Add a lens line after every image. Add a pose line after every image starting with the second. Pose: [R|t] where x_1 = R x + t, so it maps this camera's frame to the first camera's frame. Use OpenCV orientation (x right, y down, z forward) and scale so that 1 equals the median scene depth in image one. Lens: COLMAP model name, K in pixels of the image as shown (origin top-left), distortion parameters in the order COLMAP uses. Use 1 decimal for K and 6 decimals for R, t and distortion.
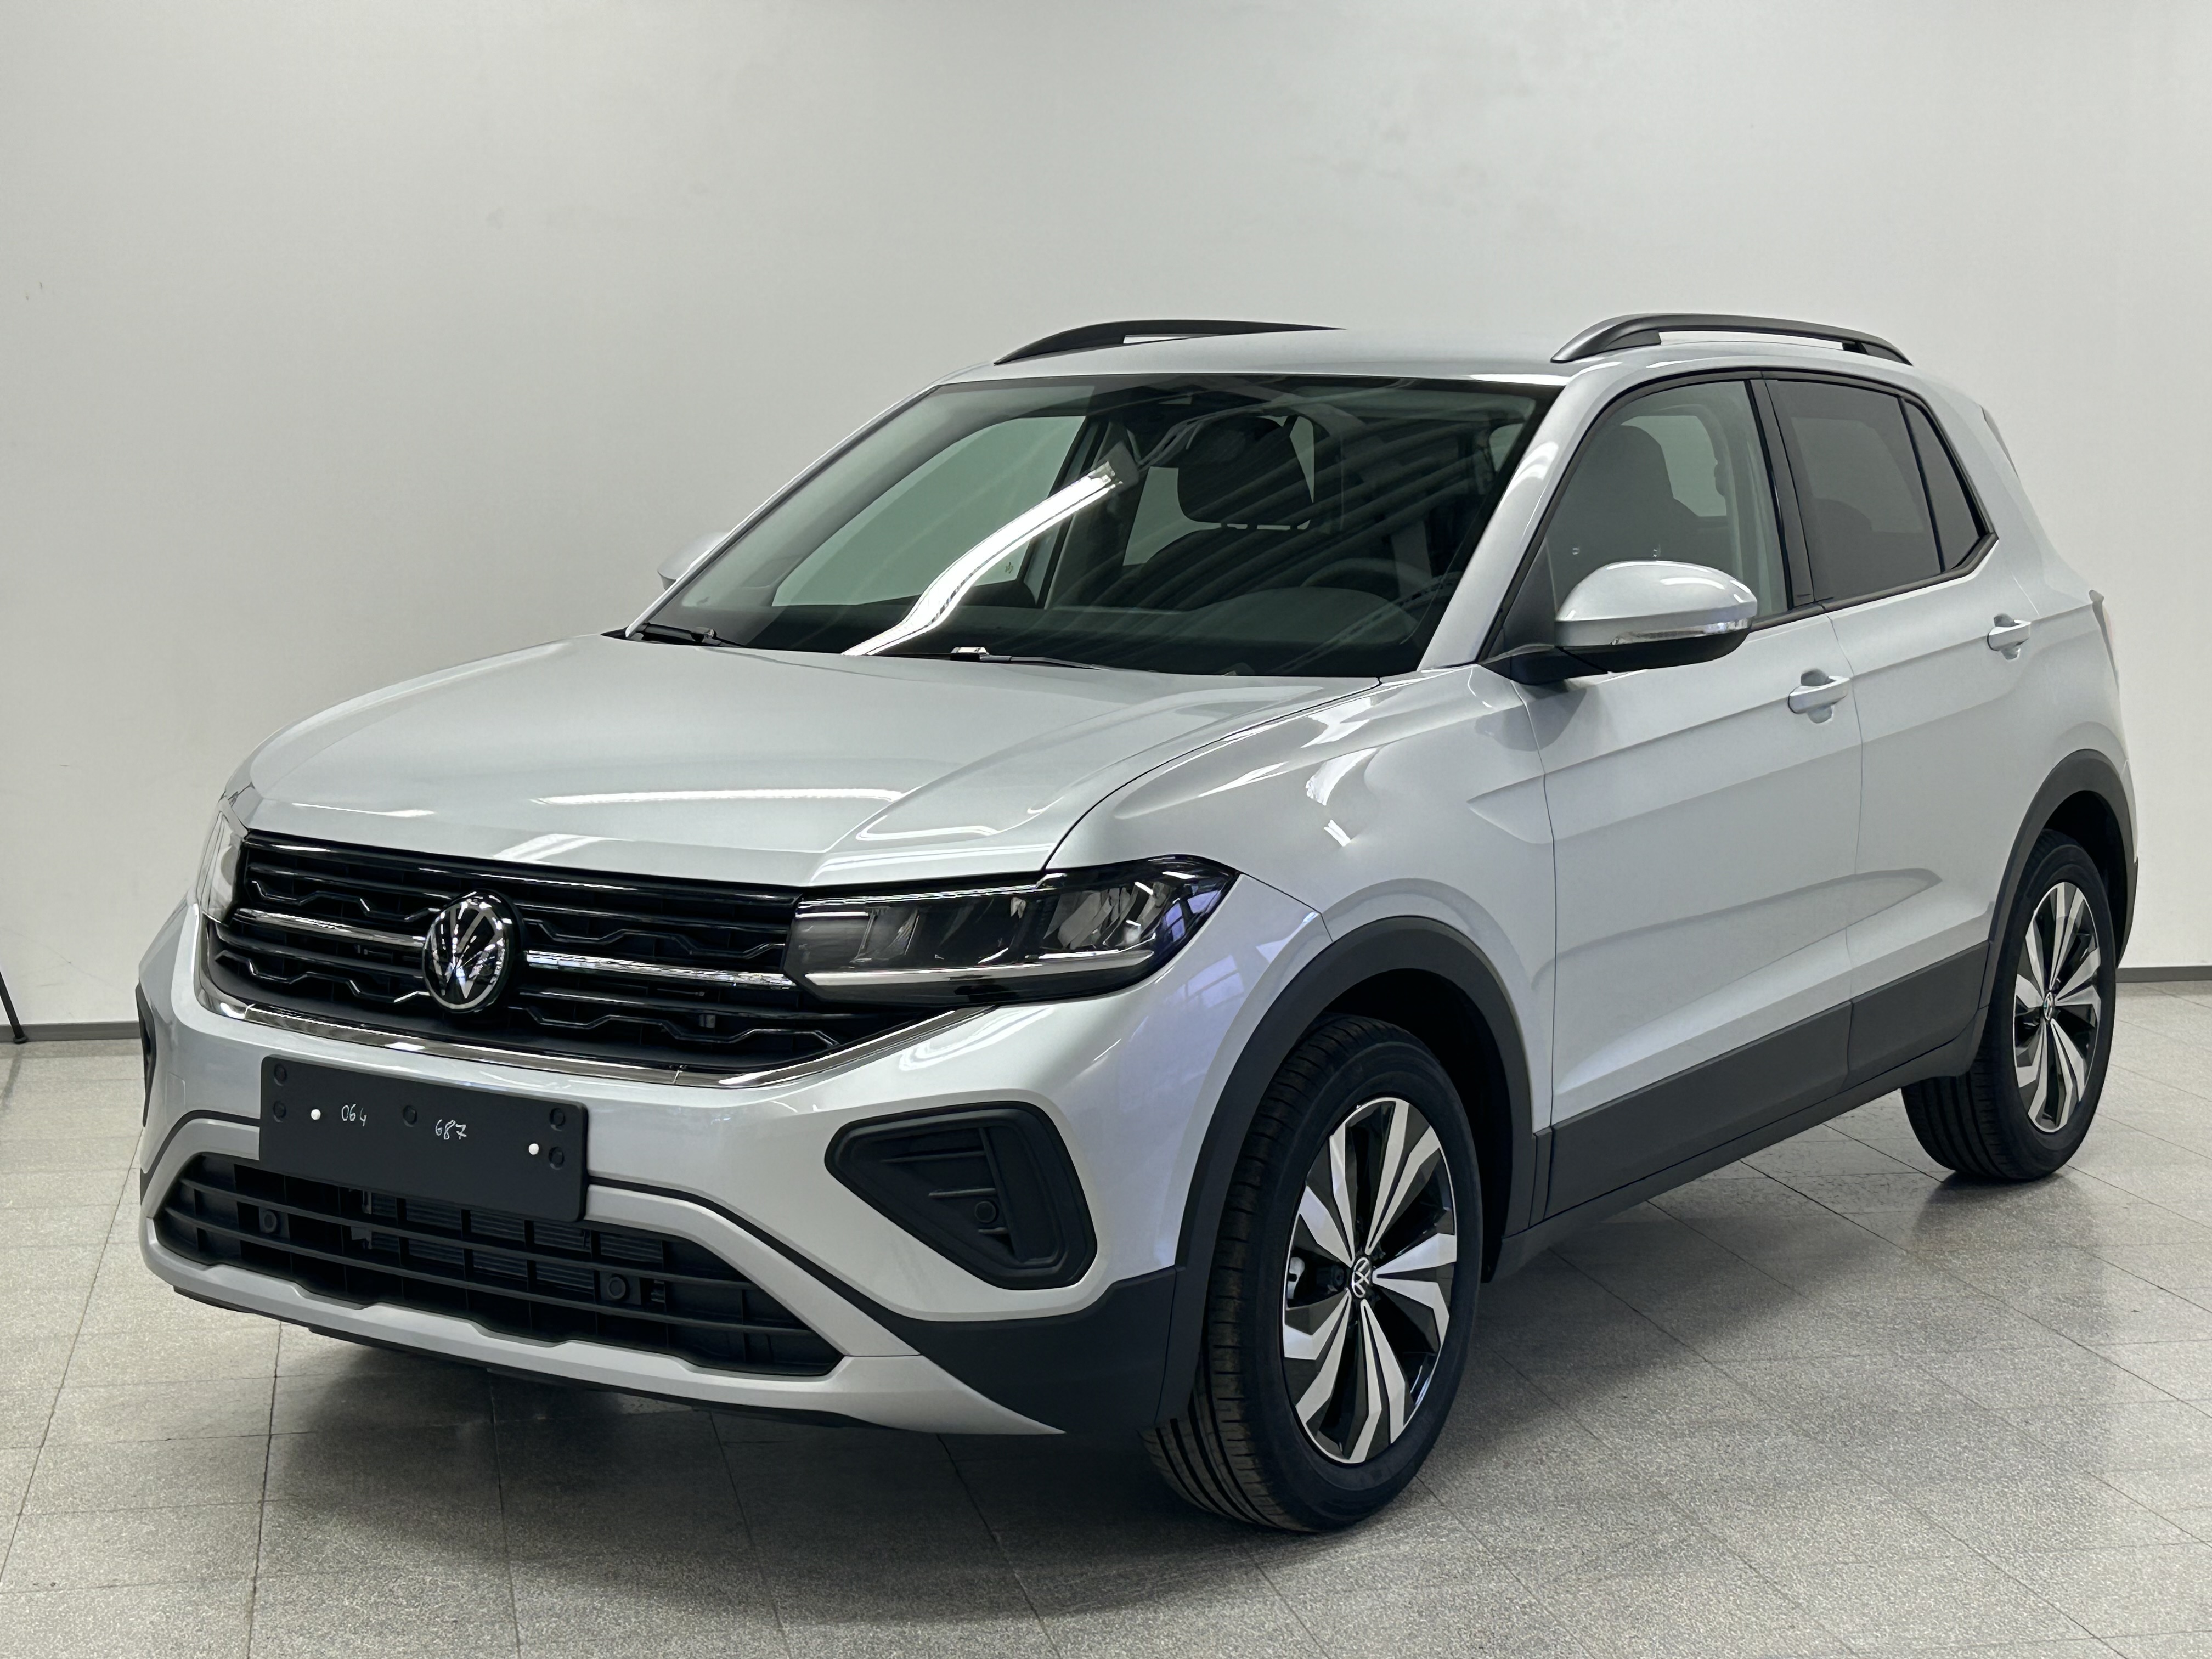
lens RADIAL K [[3444.4, 0, 1108.1], [0, 3444.4, 821.4], [0, 0, 1]] dist [0.207679, 0.000000]
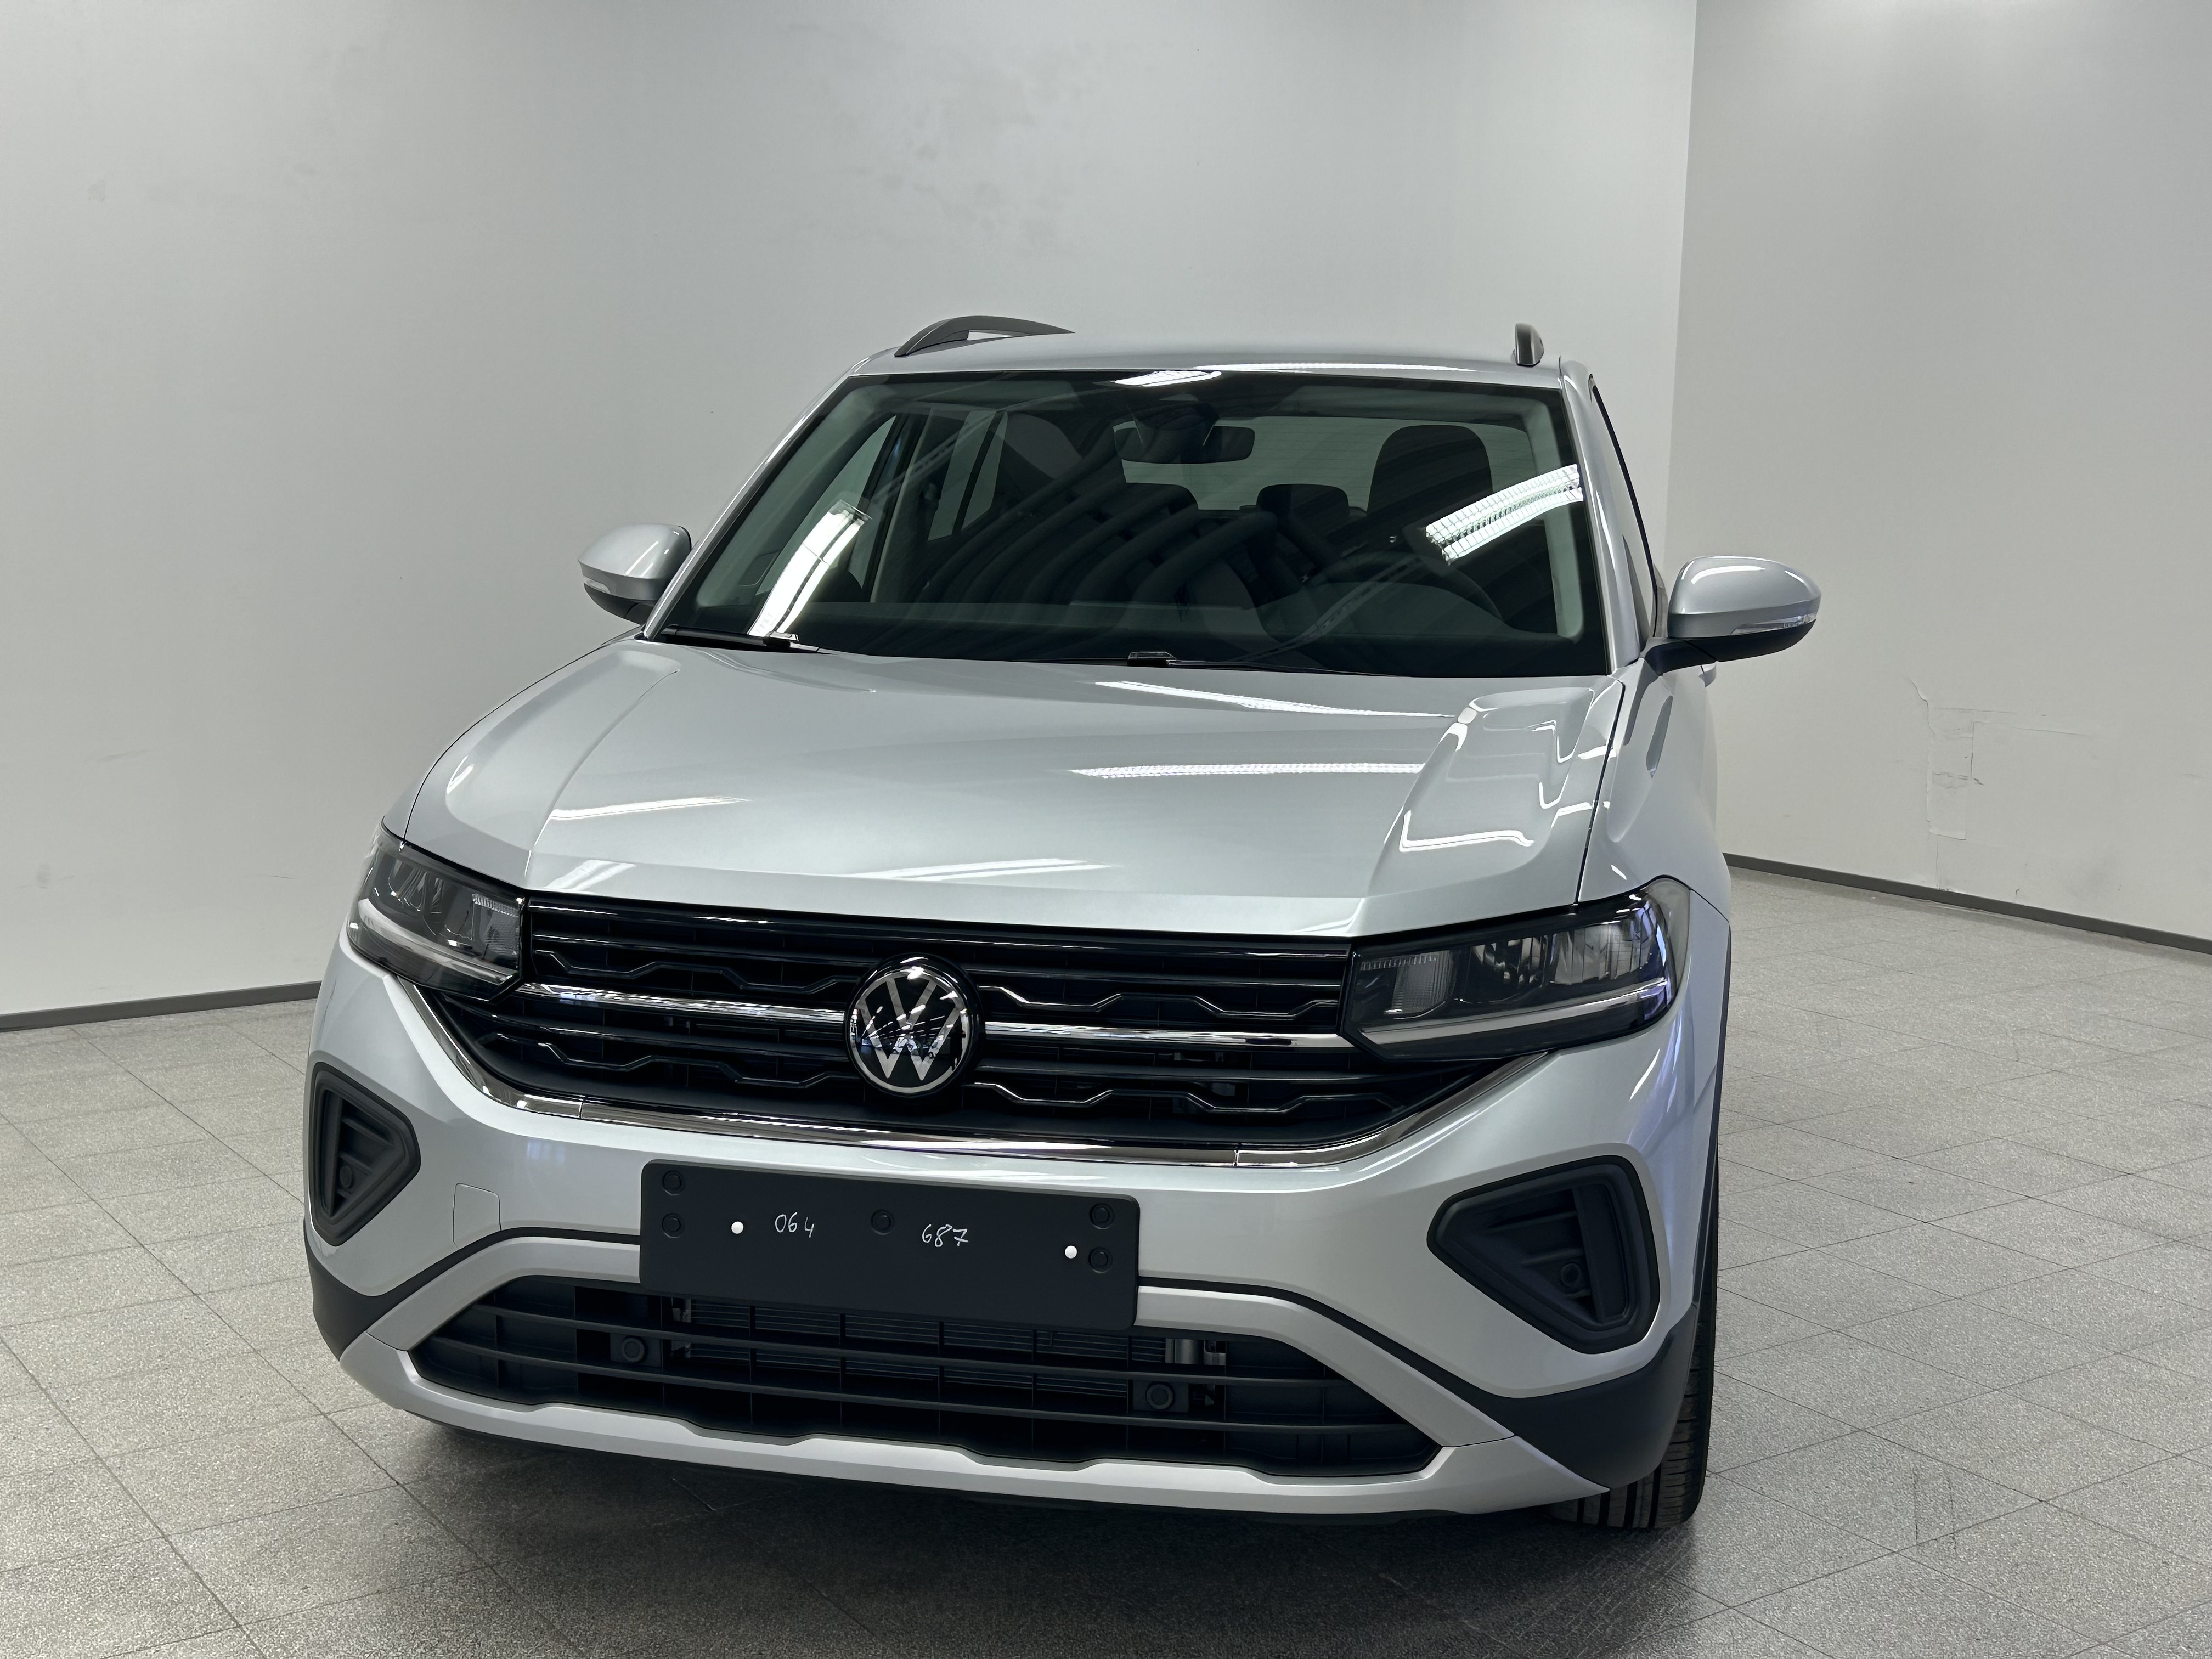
lens RADIAL K [[2720.8, 0, 1104.7], [0, 2720.8, 837.6], [0, 0, 1]] dist [0.087822, 0.000000]
pose [[0.921323, -0.049114, 0.385684, -0.402554], [0.034319, 0.998390, 0.045157, -0.039141], [-0.387281, -0.028368, 0.921525, 0.353107]]
